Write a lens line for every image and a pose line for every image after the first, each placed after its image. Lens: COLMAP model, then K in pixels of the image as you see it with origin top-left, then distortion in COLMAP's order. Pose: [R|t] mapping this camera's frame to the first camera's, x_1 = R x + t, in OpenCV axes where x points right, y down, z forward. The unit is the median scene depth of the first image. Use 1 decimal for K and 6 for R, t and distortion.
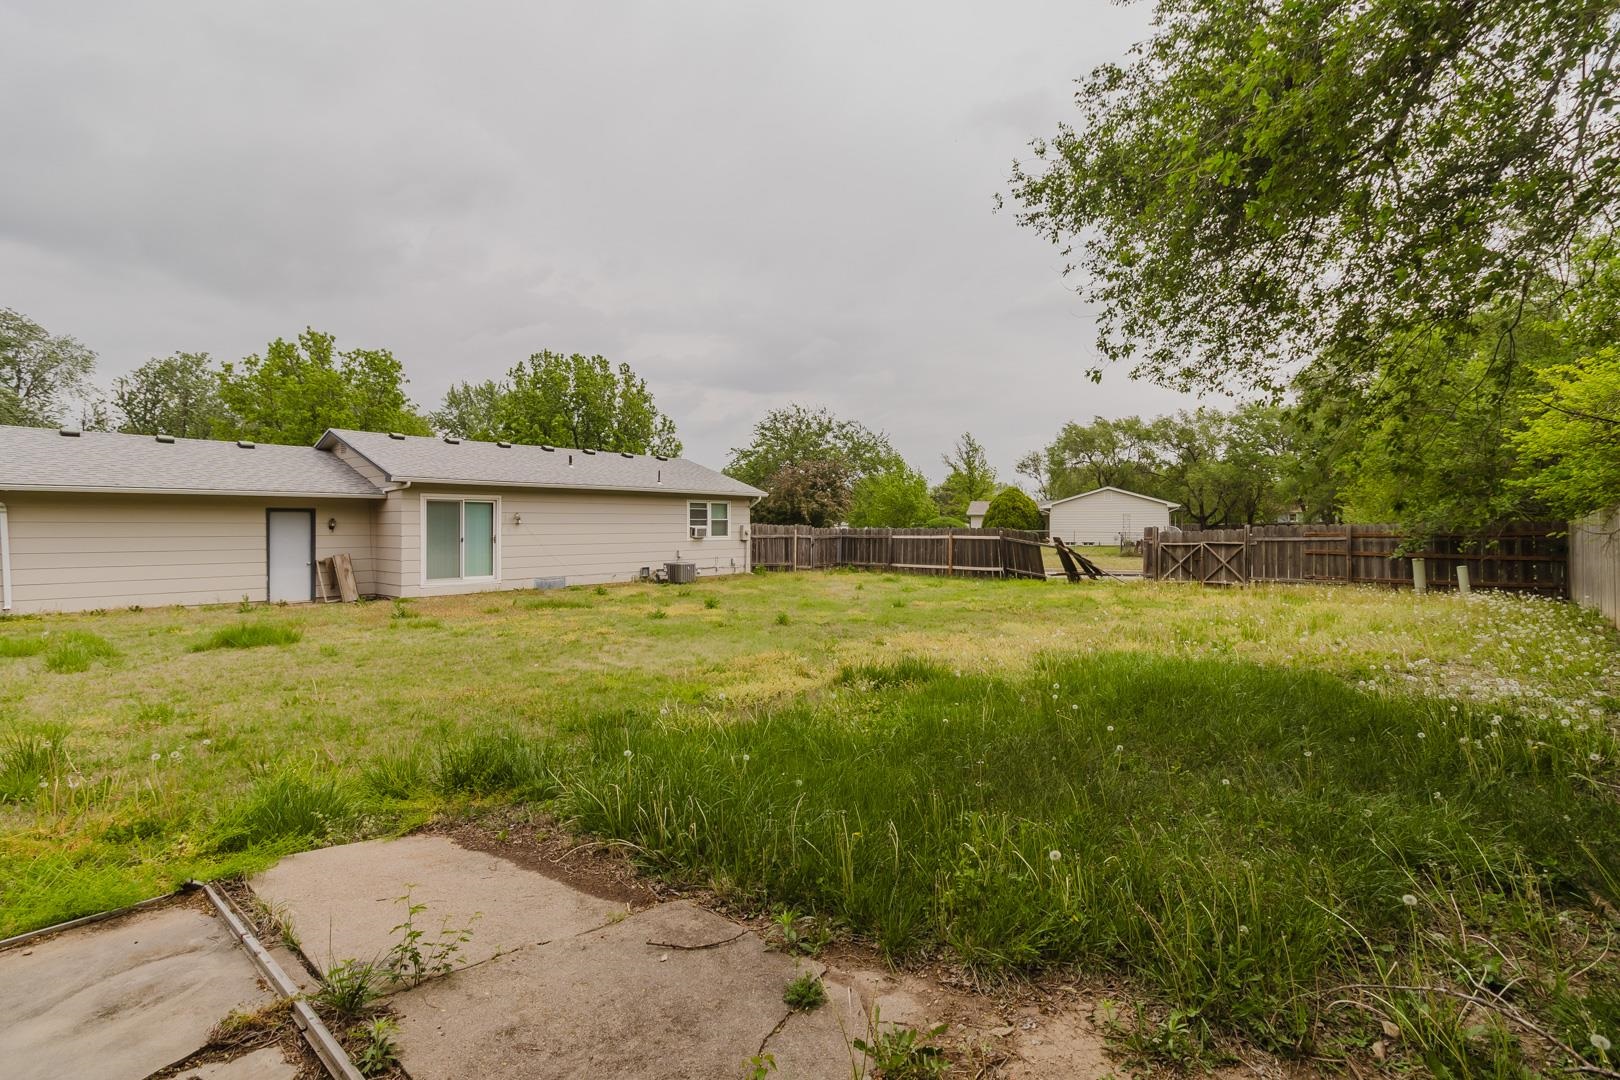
lens RADIAL K [[739.2, 0, 810.6], [0, 739.2, 531.9], [0, 0, 1]] dist [0.000194, -0.000312]
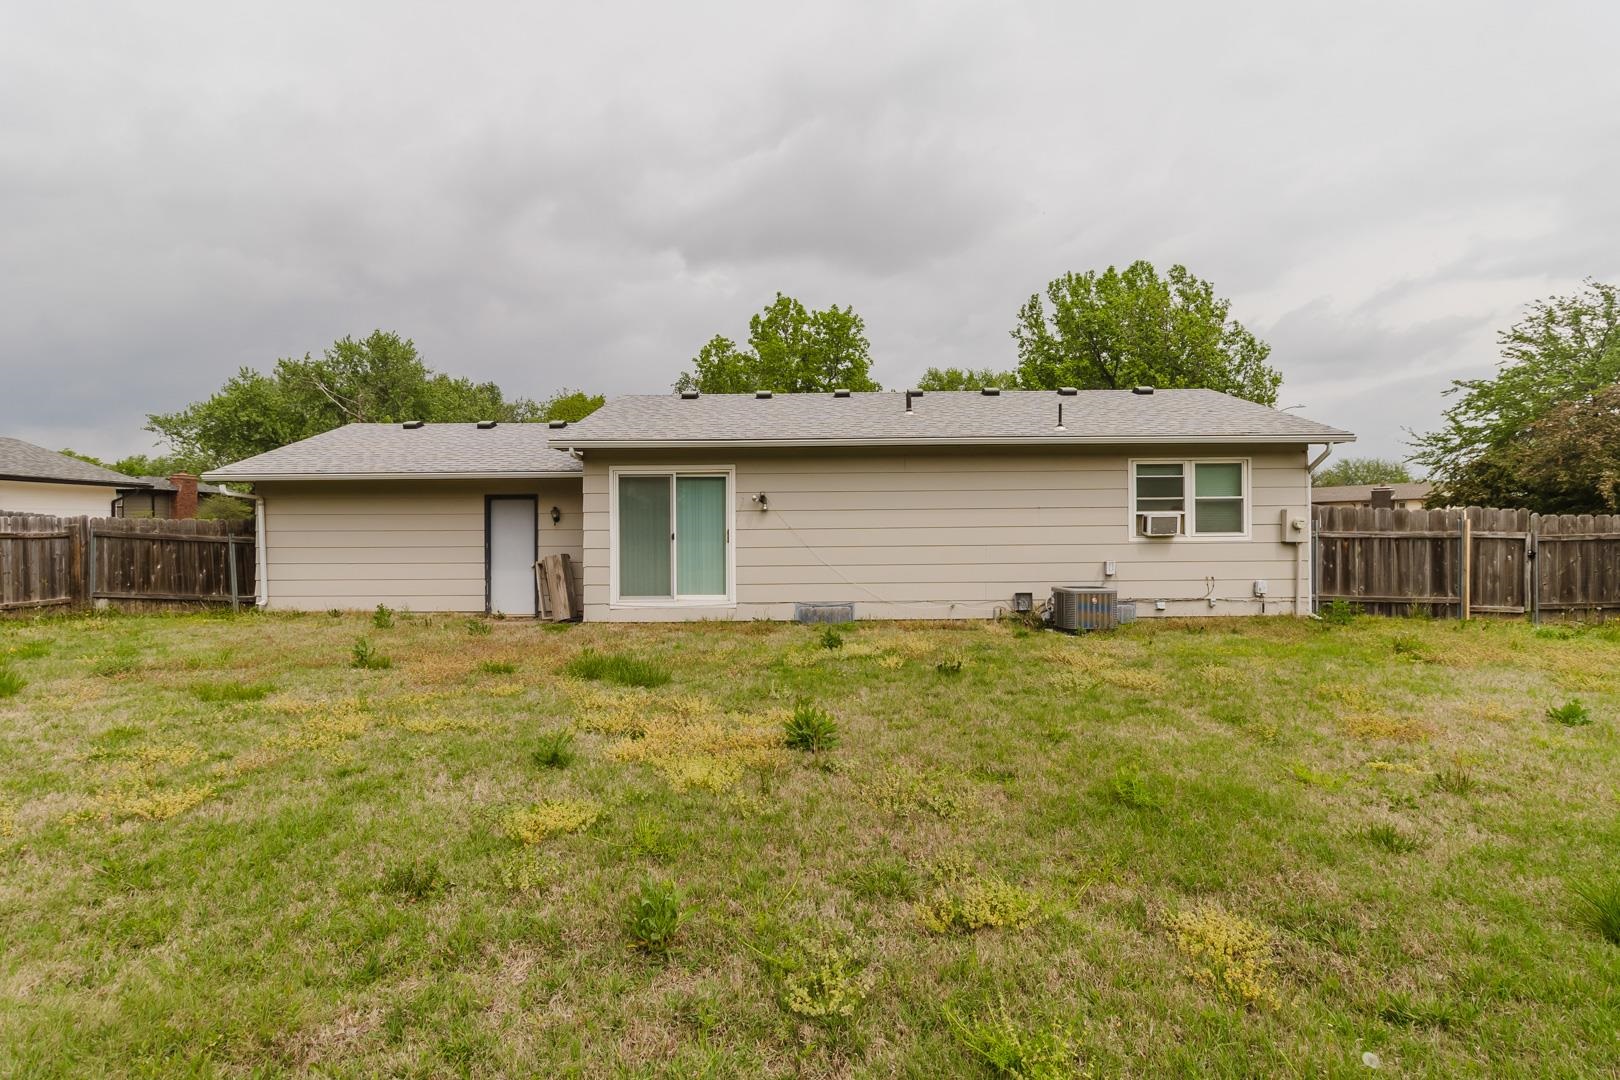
lens RADIAL K [[780.8, 0, 810.7], [0, 780.8, 532.7], [0, 0, 1]] dist [-0.008725, -0.000970]
pose [[0.640884, 0.002339, -0.767634, 0.090286], [-0.000209, 0.999996, 0.002872, 0.004183], [0.767638, -0.001680, 0.640882, 0.493788]]
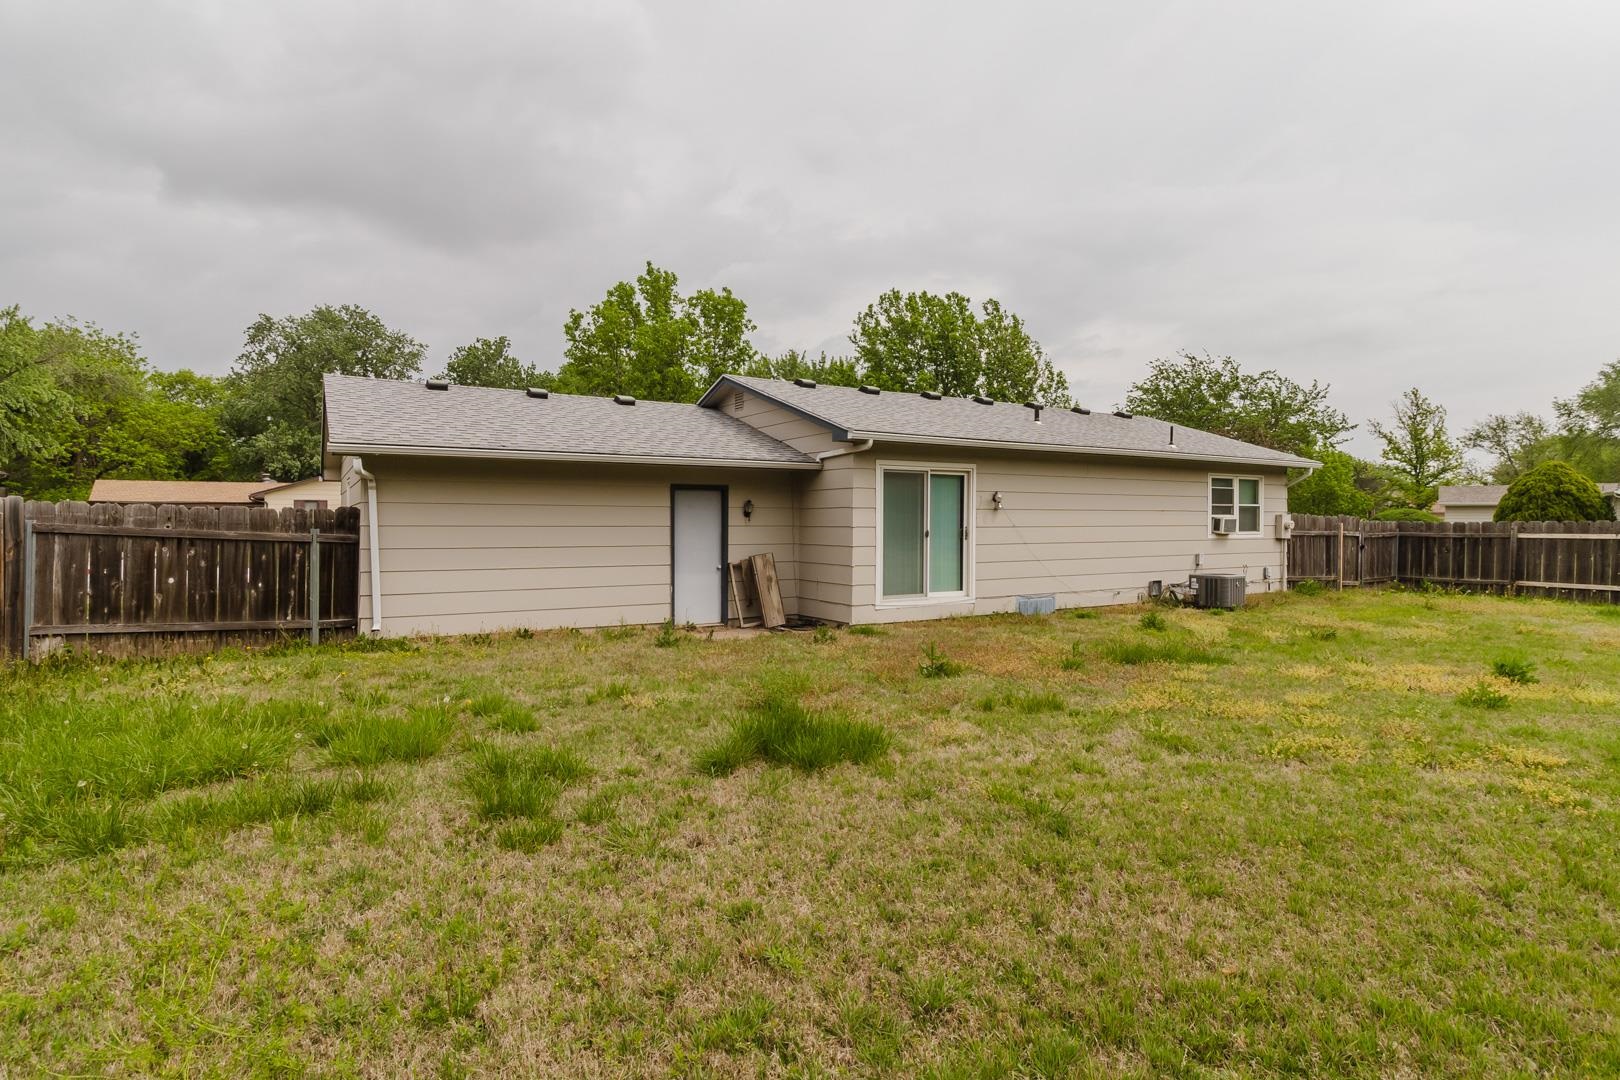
lens RADIAL K [[855.7, 0, 812.3], [0, 855.7, 527.7], [0, 0, 1]] dist [0.001632, -0.000415]
pose [[0.950314, 0.003285, -0.311277, -0.251899], [-0.004450, 0.999986, -0.003031, 0.006153], [0.311262, 0.004265, 0.950314, 0.204136]]
